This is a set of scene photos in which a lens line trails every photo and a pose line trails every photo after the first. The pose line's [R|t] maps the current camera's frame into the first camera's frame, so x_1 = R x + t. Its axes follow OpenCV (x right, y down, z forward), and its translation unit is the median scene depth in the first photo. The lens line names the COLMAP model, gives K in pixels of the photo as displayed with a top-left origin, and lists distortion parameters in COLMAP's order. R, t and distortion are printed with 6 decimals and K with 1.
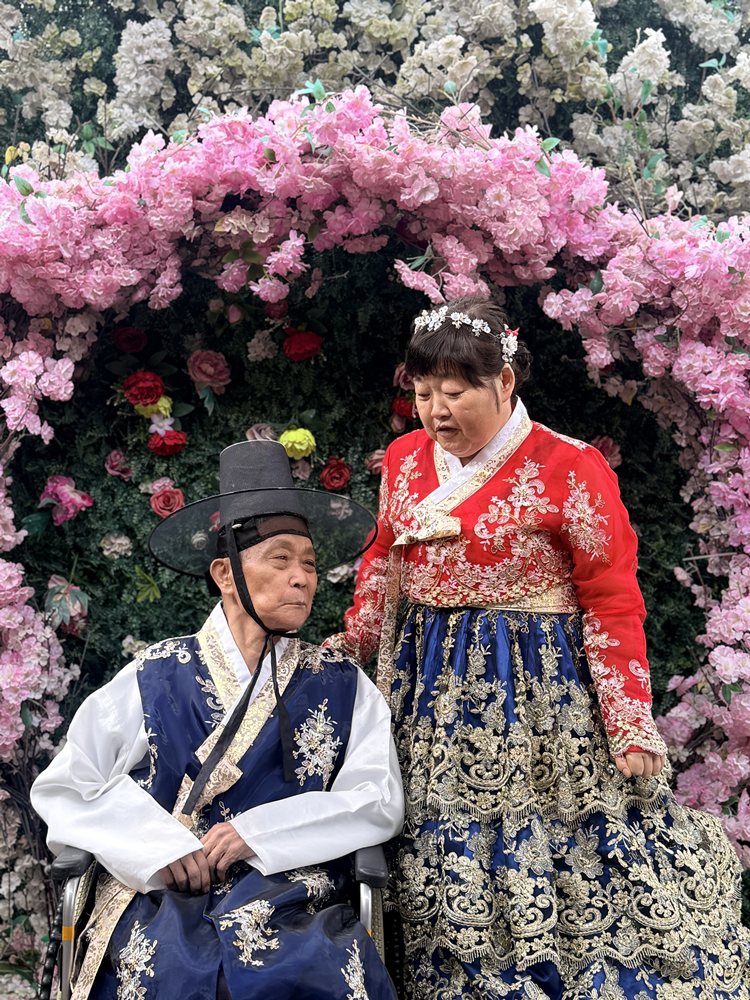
lens RADIAL K [[1450.9, 0, 375.0], [0, 1450.9, 500.0], [0, 0, 1]] dist [0.116162, -0.100804]
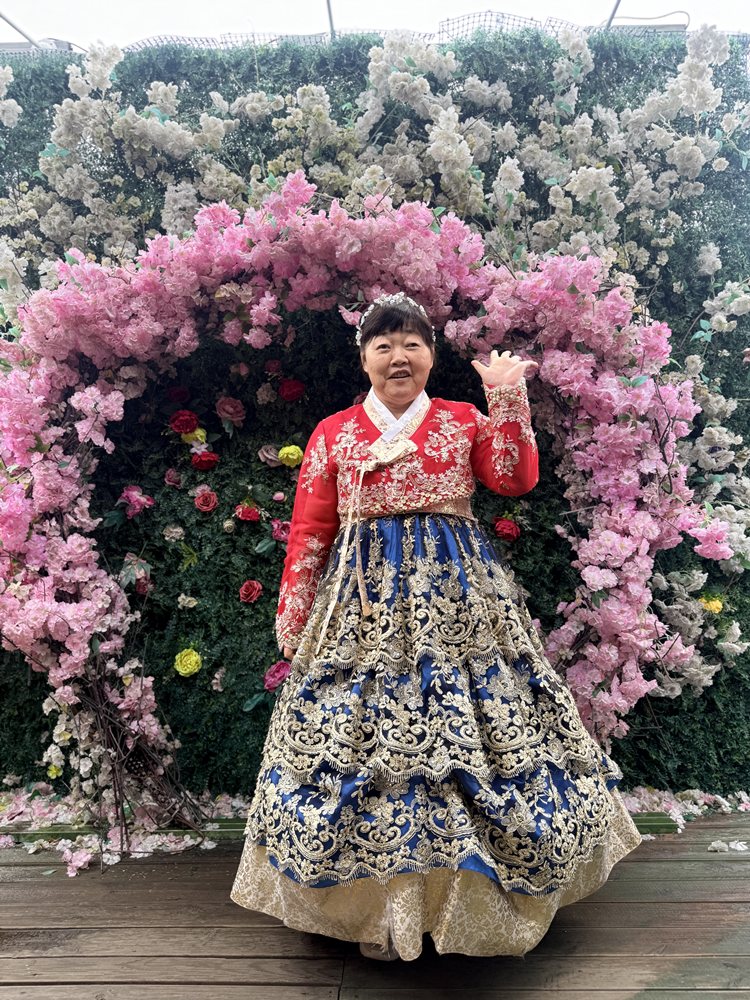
lens RADIAL K [[756.4, 0, 375.0], [0, 756.4, 500.0], [0, 0, 1]] dist [0.027716, -0.011144]
pose [[0.997461, -0.052393, -0.048231, 0.070270], [0.046671, 0.992503, -0.112956, 0.102339], [0.053788, 0.110419, 0.992429, 0.266315]]
